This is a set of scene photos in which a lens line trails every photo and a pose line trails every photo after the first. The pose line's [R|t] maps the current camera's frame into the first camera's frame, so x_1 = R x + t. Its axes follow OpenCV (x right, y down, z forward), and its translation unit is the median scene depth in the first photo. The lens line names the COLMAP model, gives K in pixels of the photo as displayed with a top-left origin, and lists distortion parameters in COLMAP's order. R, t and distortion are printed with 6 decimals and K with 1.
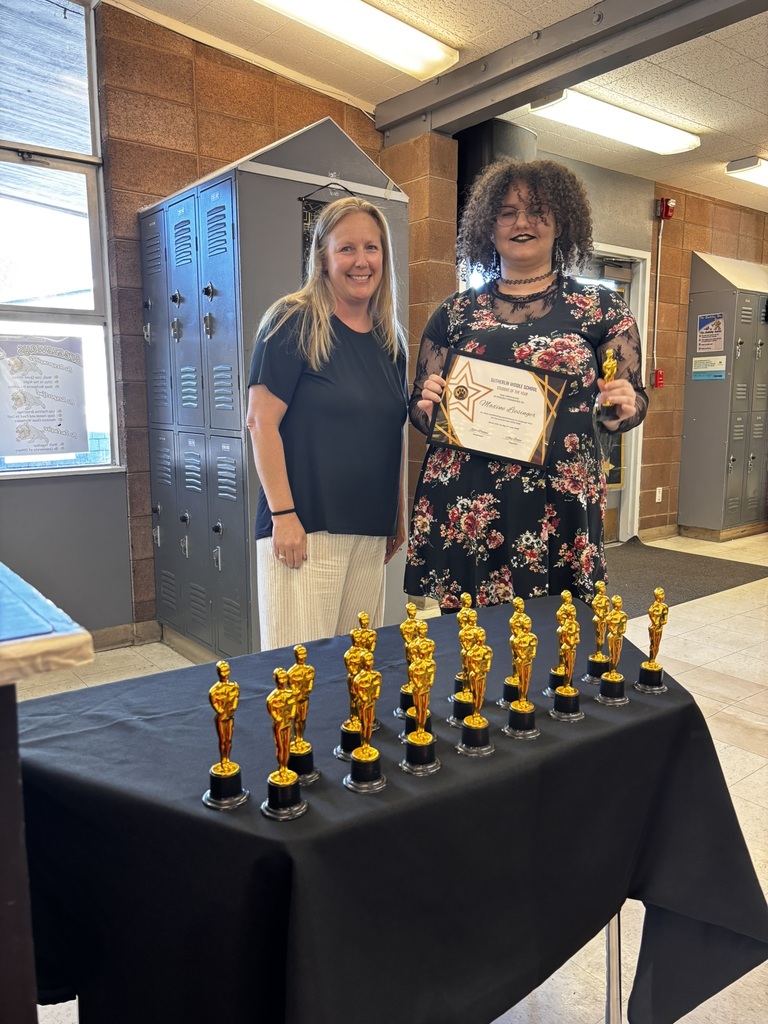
lens RADIAL K [[774.7, 0, 392.7], [0, 774.7, 509.4], [0, 0, 1]] dist [0.013166, 0.007137]
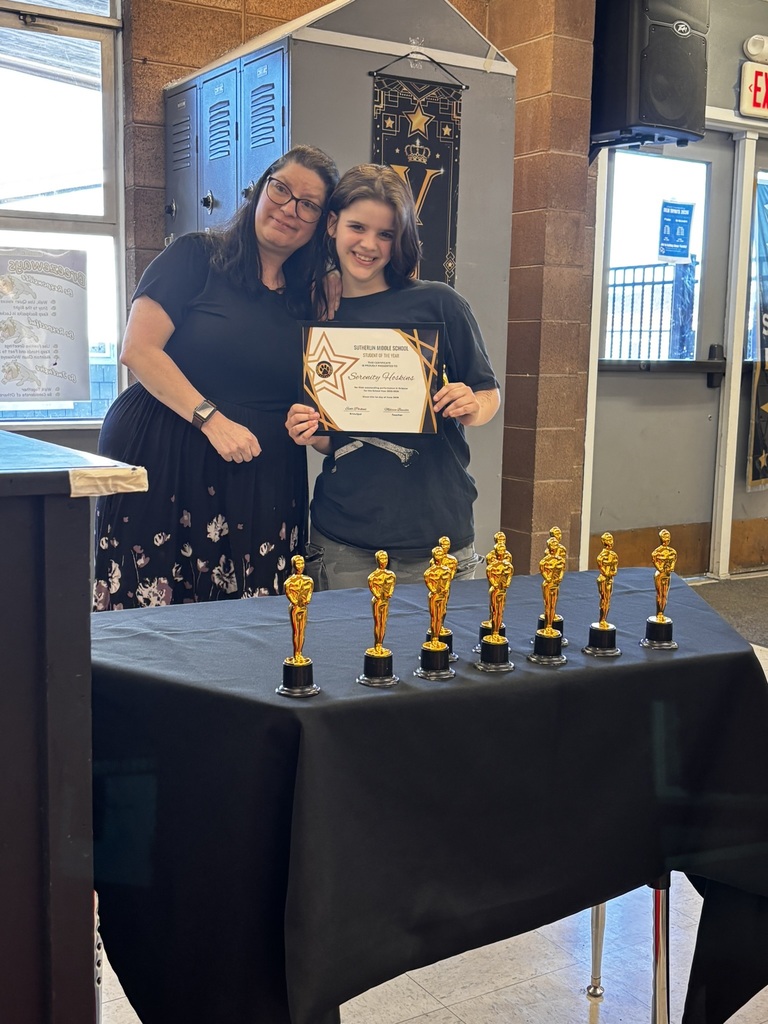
lens RADIAL K [[1182.5, 0, 386.4], [0, 1182.5, 517.3], [0, 0, 1]] dist [0.172591, -0.574261]
pose [[0.993118, 0.036327, -0.111338, 0.034960], [-0.036998, 0.999307, -0.003966, 0.034143], [0.111117, 0.008058, 0.993775, -0.136872]]
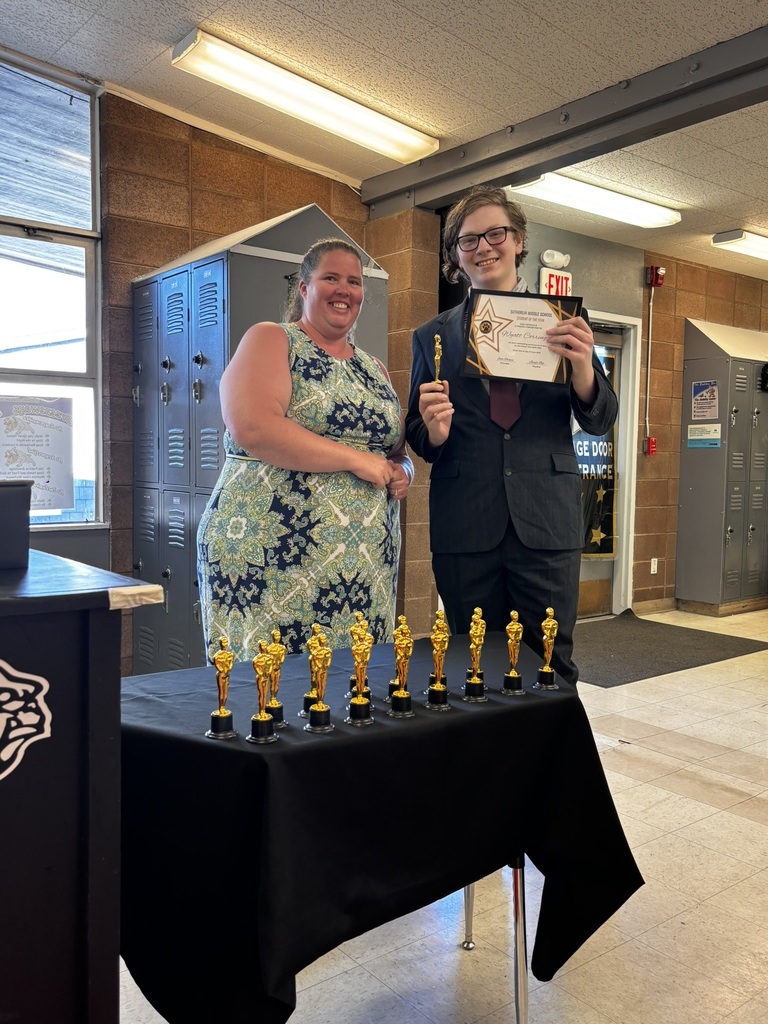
lens RADIAL K [[883.2, 0, 382.3], [0, 883.2, 512.8], [0, 0, 1]] dist [0.020996, 0.002193]
pose [[0.999857, 0.016368, -0.004308, 0.019678], [-0.016673, 0.996309, -0.084200, 0.022400], [0.002914, 0.084259, 0.996440, -0.157435]]
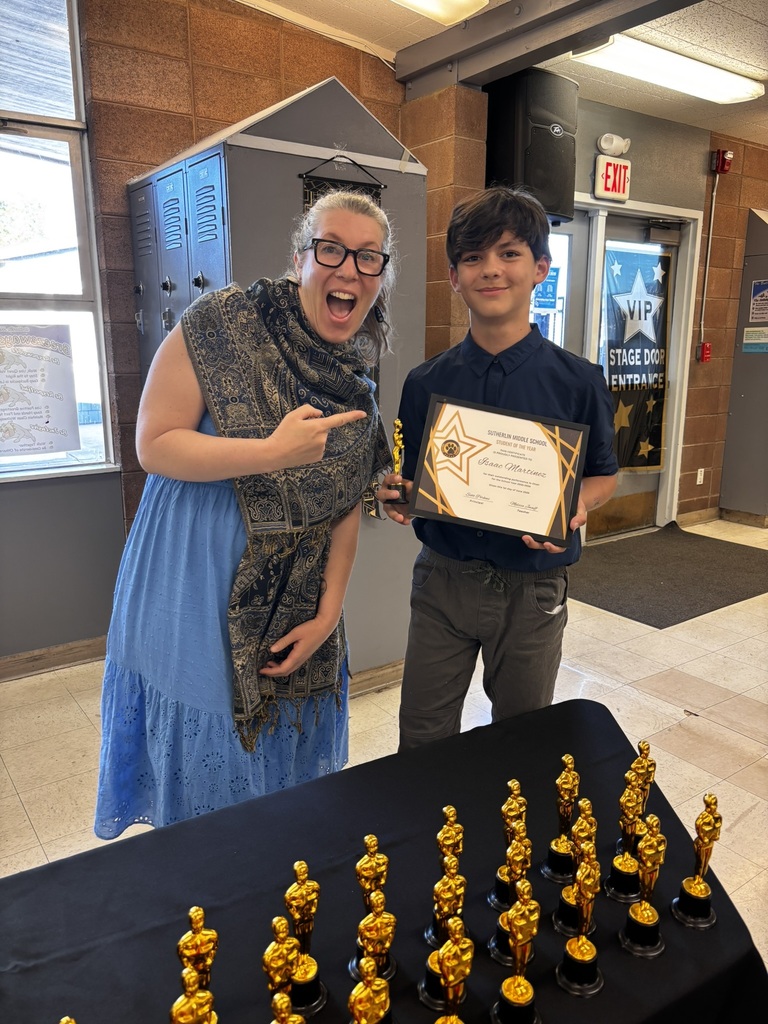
lens RADIAL K [[775.7, 0, 394.8], [0, 775.7, 515.8], [0, 0, 1]] dist [0.014424, 0.004368]
pose [[0.999133, 0.012676, -0.039658, 0.020919], [-0.009578, 0.996958, 0.077356, -0.068834], [0.040518, -0.076909, 0.996214, 0.080749]]
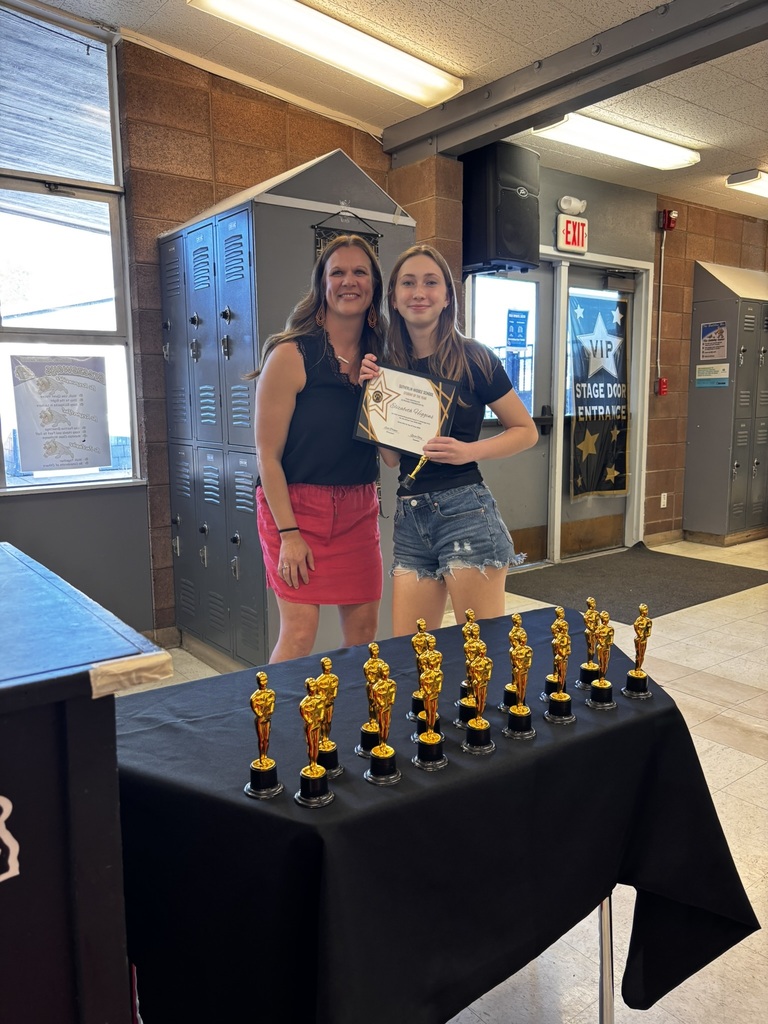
lens RADIAL K [[777.1, 0, 385.8], [0, 777.1, 506.6], [0, 0, 1]] dist [0.000685, 0.034441]
pose [[0.999801, -0.005281, -0.019222, -0.001561], [0.005159, 0.999966, -0.006393, -0.010534], [0.019255, 0.006292, 0.999795, -0.039663]]
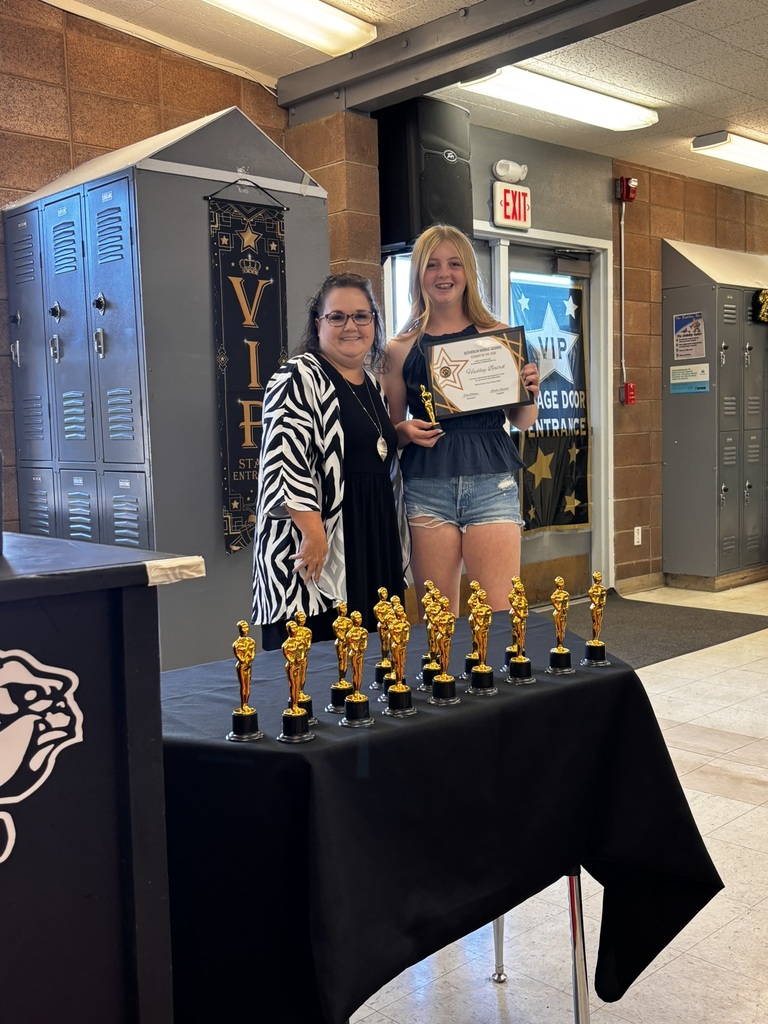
lens RADIAL K [[1078.8, 0, 380.7], [0, 1078.8, 517.4], [0, 0, 1]] dist [0.144549, -0.448307]
pose [[0.995739, -0.034732, 0.085424, -0.032011], [0.039995, 0.997355, -0.060691, 0.033076], [-0.083090, 0.063849, 0.994495, -0.171197]]
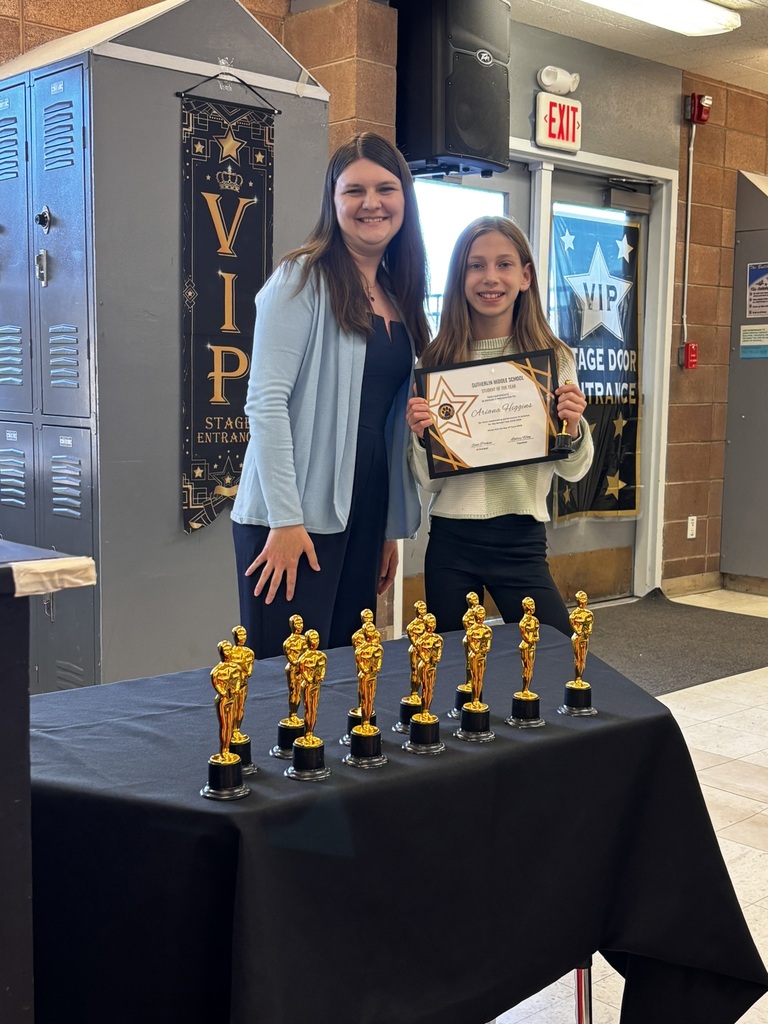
lens RADIAL K [[1258.9, 0, 384.7], [0, 1258.9, 516.8], [0, 0, 1]] dist [0.196036, -0.703016]
pose [[0.996923, 0.005949, 0.078165, -0.015542], [-0.003007, 0.999284, -0.037703, 0.024222], [-0.078333, 0.037352, 0.996227, -0.131250]]
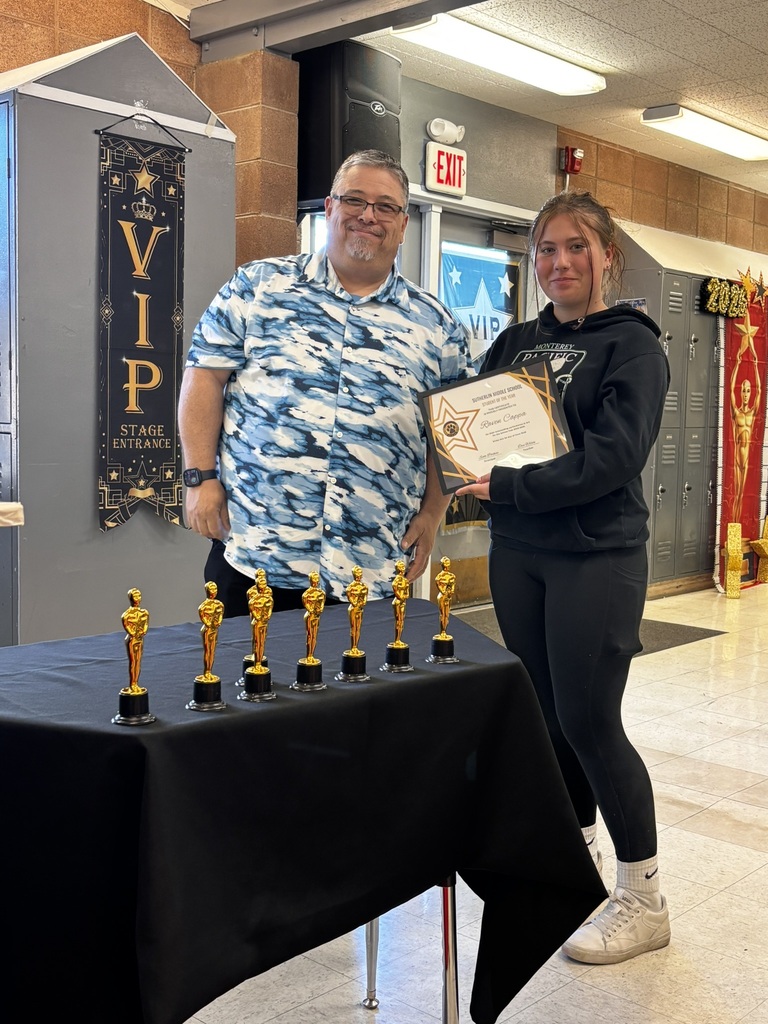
lens RADIAL K [[1189.1, 0, 395.9], [0, 1189.1, 496.7], [0, 0, 1]] dist [0.177490, -0.579191]
pose [[0.986574, 0.011318, 0.162921, -0.012264], [0.000489, 0.997386, -0.072251, 0.043830], [-0.163313, 0.071360, 0.983990, -0.173642]]
